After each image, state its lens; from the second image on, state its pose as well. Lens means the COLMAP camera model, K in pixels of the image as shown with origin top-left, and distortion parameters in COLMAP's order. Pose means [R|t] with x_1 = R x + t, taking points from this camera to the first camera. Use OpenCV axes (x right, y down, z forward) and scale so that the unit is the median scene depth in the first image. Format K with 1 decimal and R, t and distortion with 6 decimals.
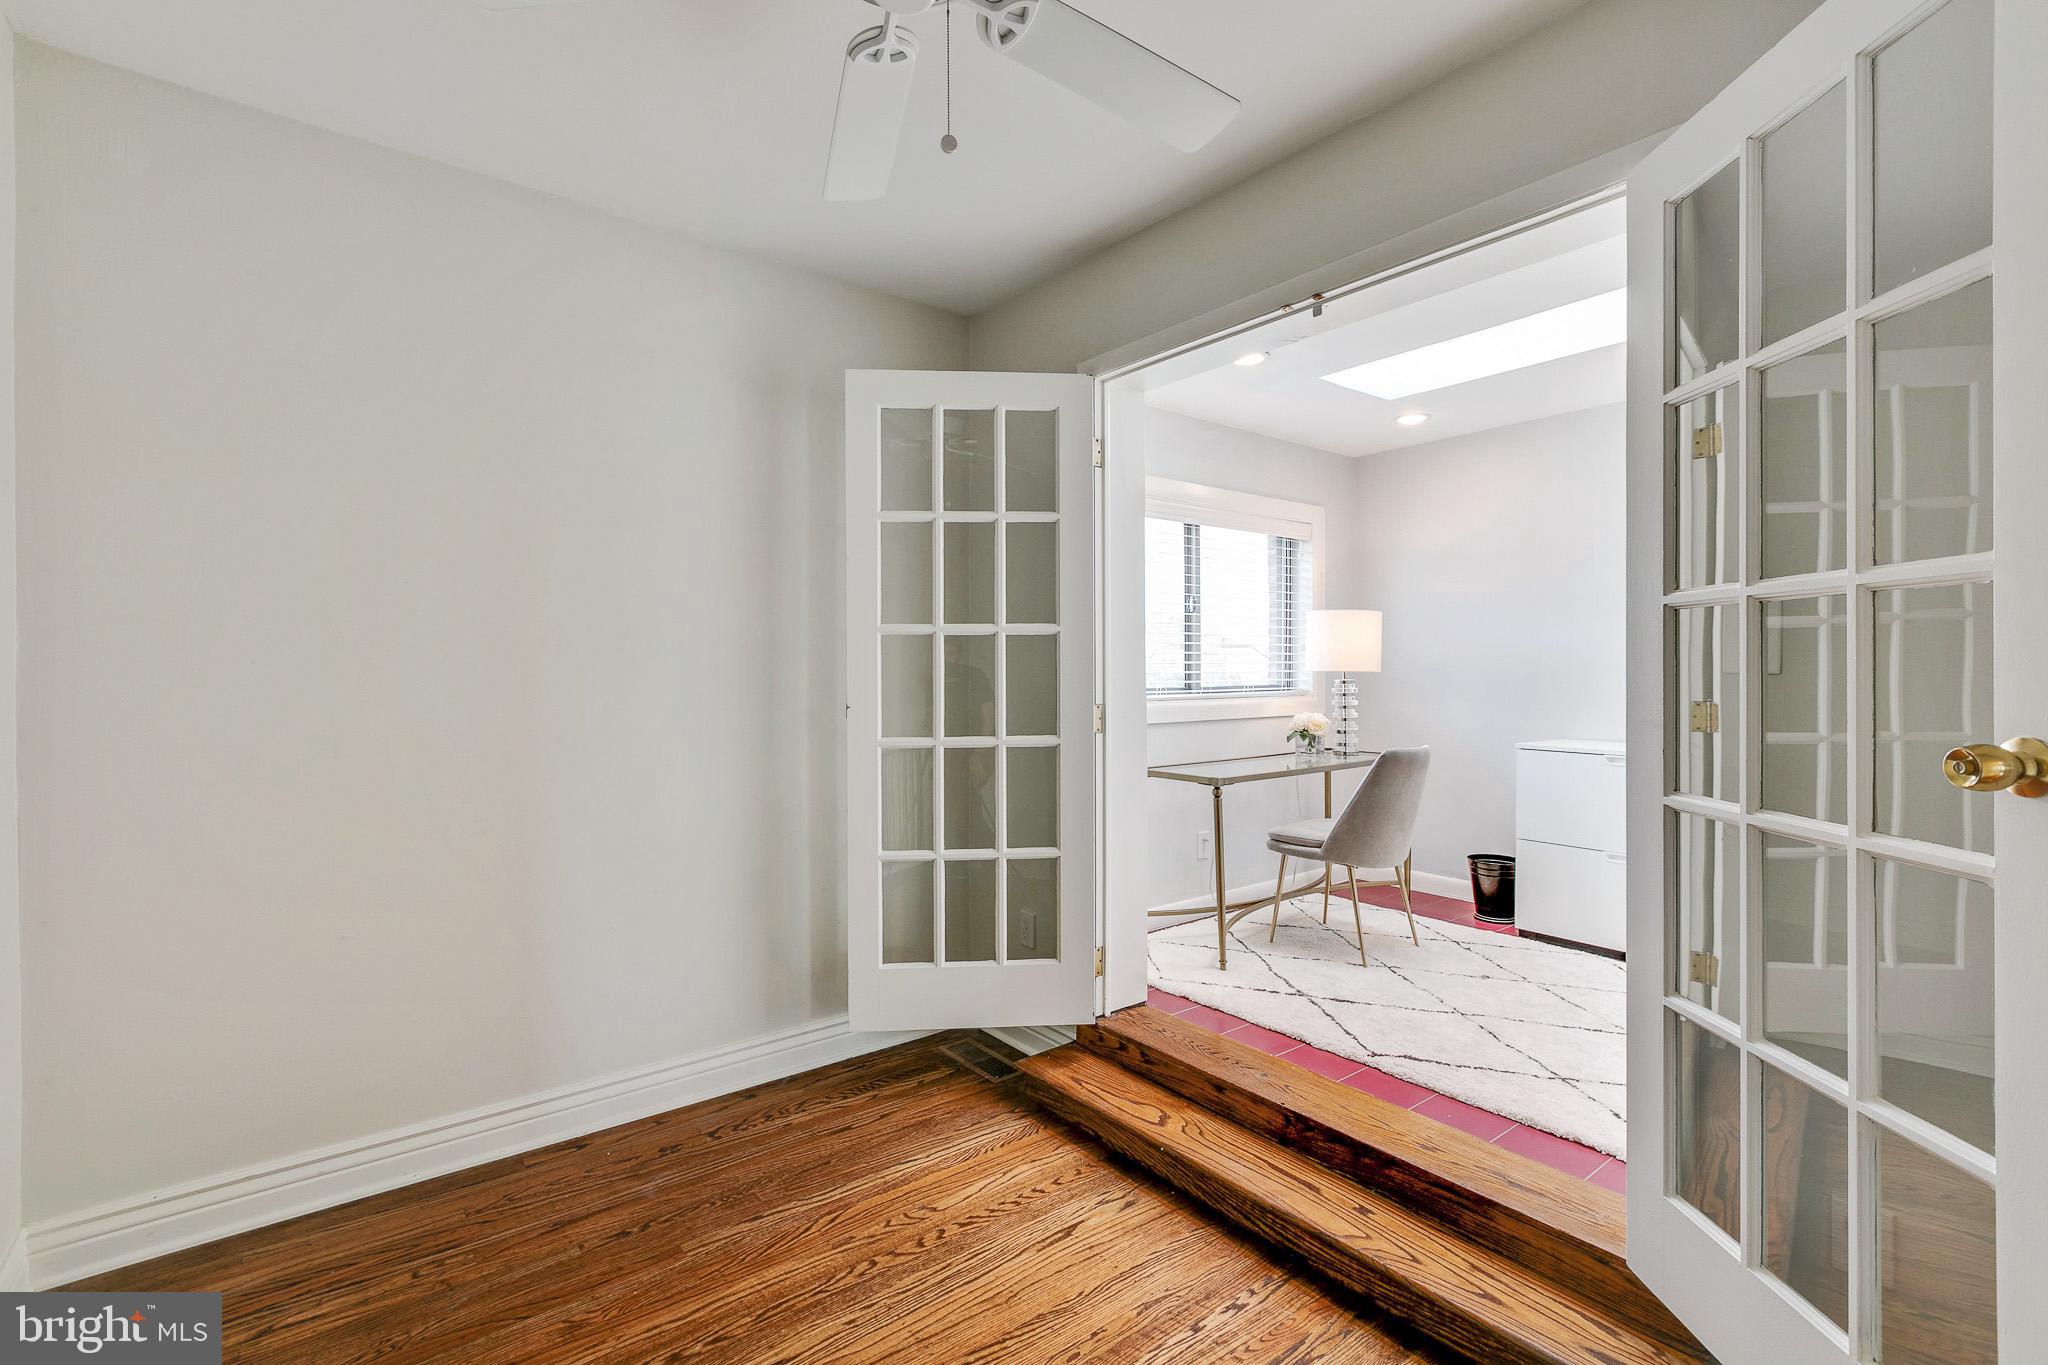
lens RADIAL K [[936.6, 0, 1008.6], [0, 936.6, 681.6], [0, 0, 1]] dist [0.000775, 0.000049]
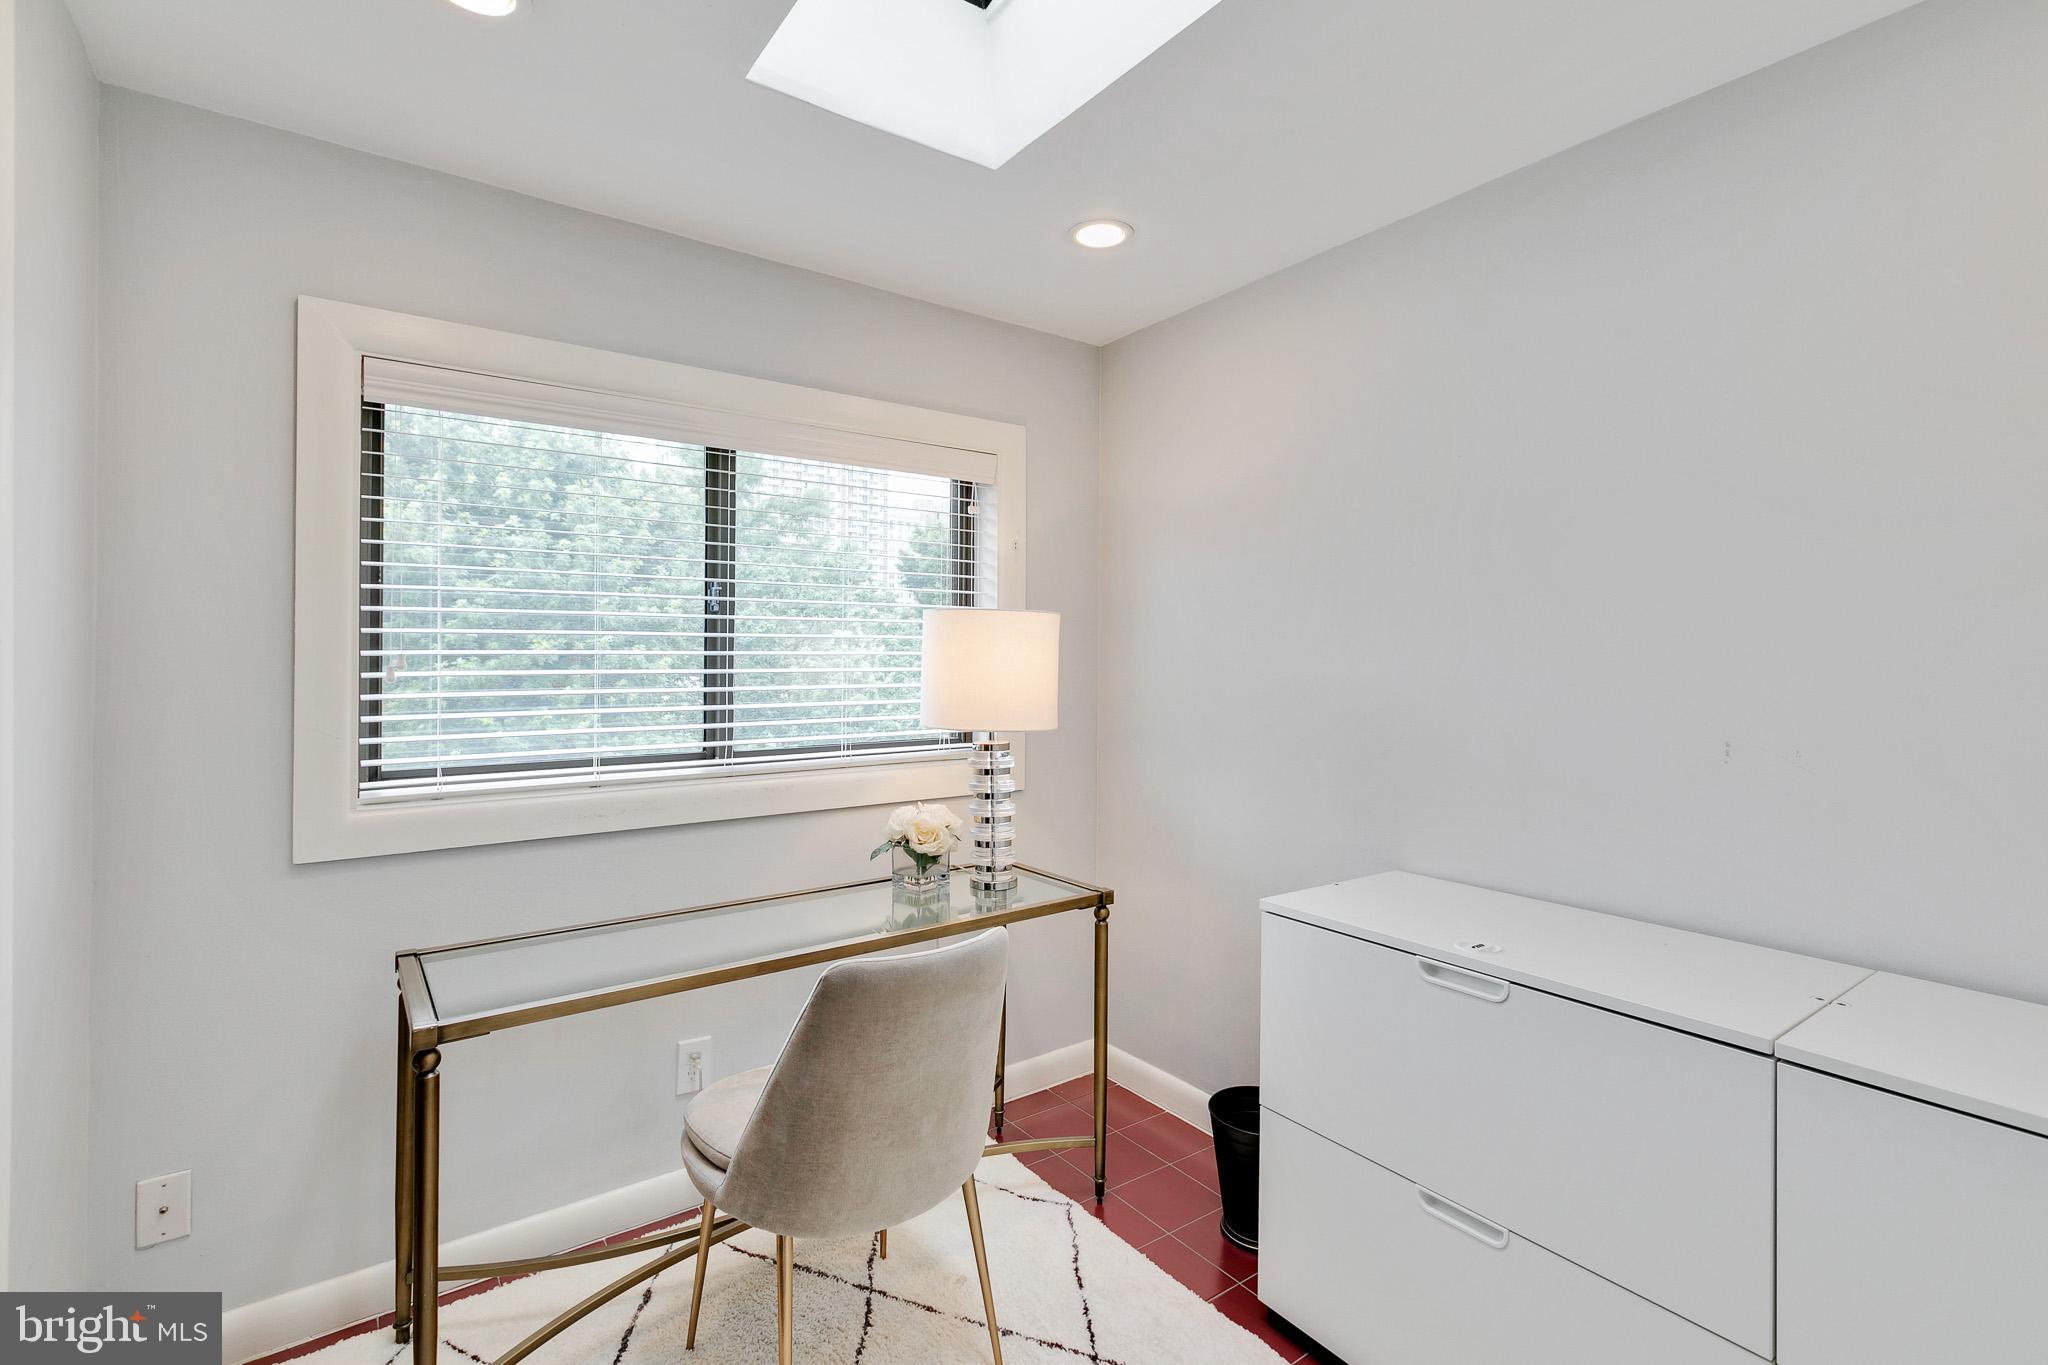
lens RADIAL K [[936.6, 0, 1038.2], [0, 936.6, 670.0], [0, 0, 1]] dist [0.000775, 0.000049]
pose [[0.999366, 0.010846, -0.033905, 0.397850], [-0.010472, 0.999883, 0.011177, -0.049511], [0.034022, -0.010815, 0.999363, 0.469686]]
